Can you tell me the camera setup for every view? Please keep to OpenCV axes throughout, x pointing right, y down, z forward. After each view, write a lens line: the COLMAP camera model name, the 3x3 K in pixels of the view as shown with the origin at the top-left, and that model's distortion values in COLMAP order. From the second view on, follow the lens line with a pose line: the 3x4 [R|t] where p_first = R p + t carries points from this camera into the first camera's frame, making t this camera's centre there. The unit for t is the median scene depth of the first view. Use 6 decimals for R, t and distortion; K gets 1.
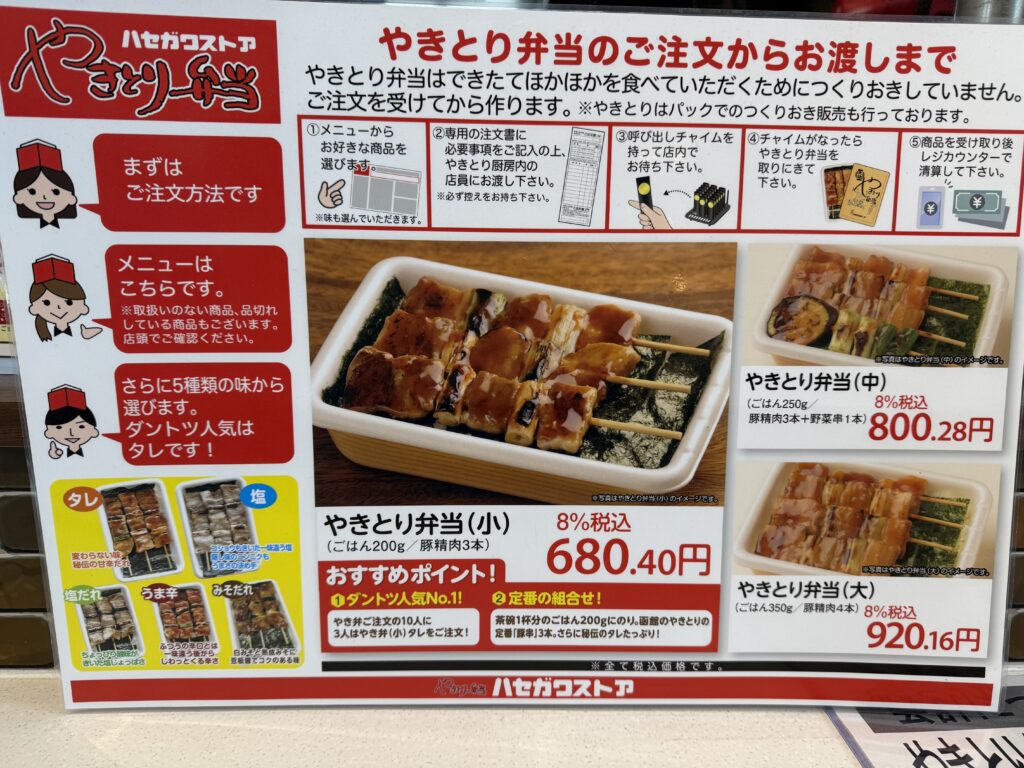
lens RADIAL K [[728.6, 0, 518.6], [0, 728.6, 387.3], [0, 0, 1]] dist [0.007201, -0.033142]
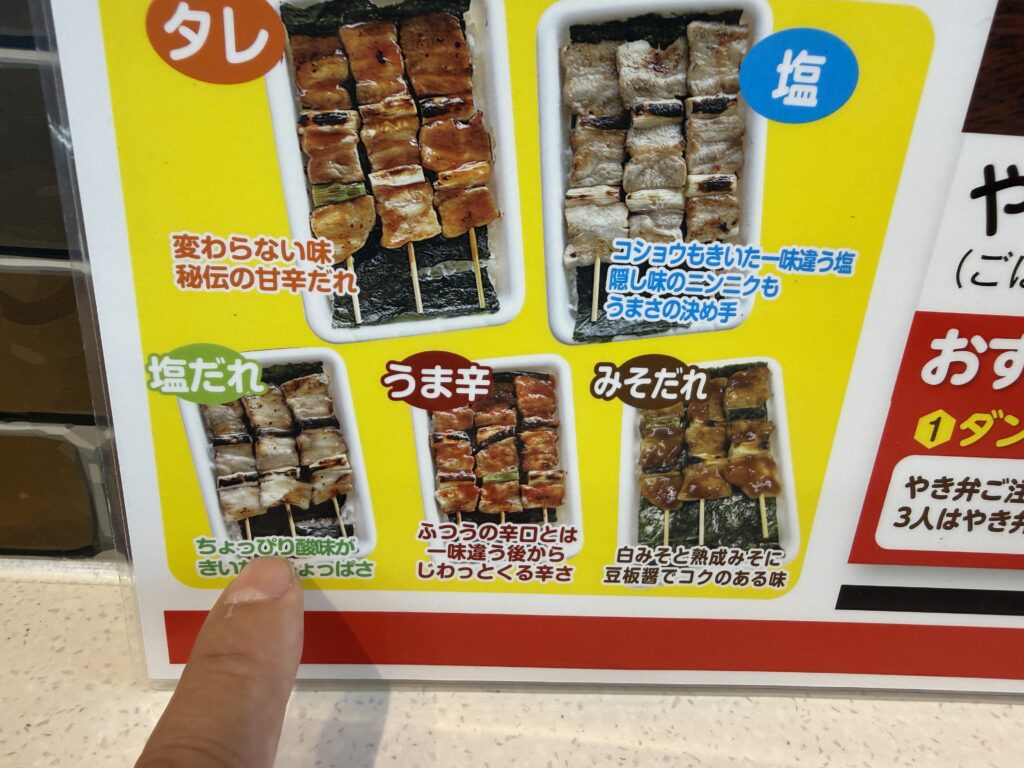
lens RADIAL K [[728.6, 0, 509.7], [0, 728.6, 381.6], [0, 0, 1]] dist [0.007201, -0.033142]
pose [[0.998311, 0.051496, 0.026902, -0.468507], [-0.055579, 0.981364, 0.183945, 0.219446], [-0.016928, -0.185130, 0.982568, 0.670911]]
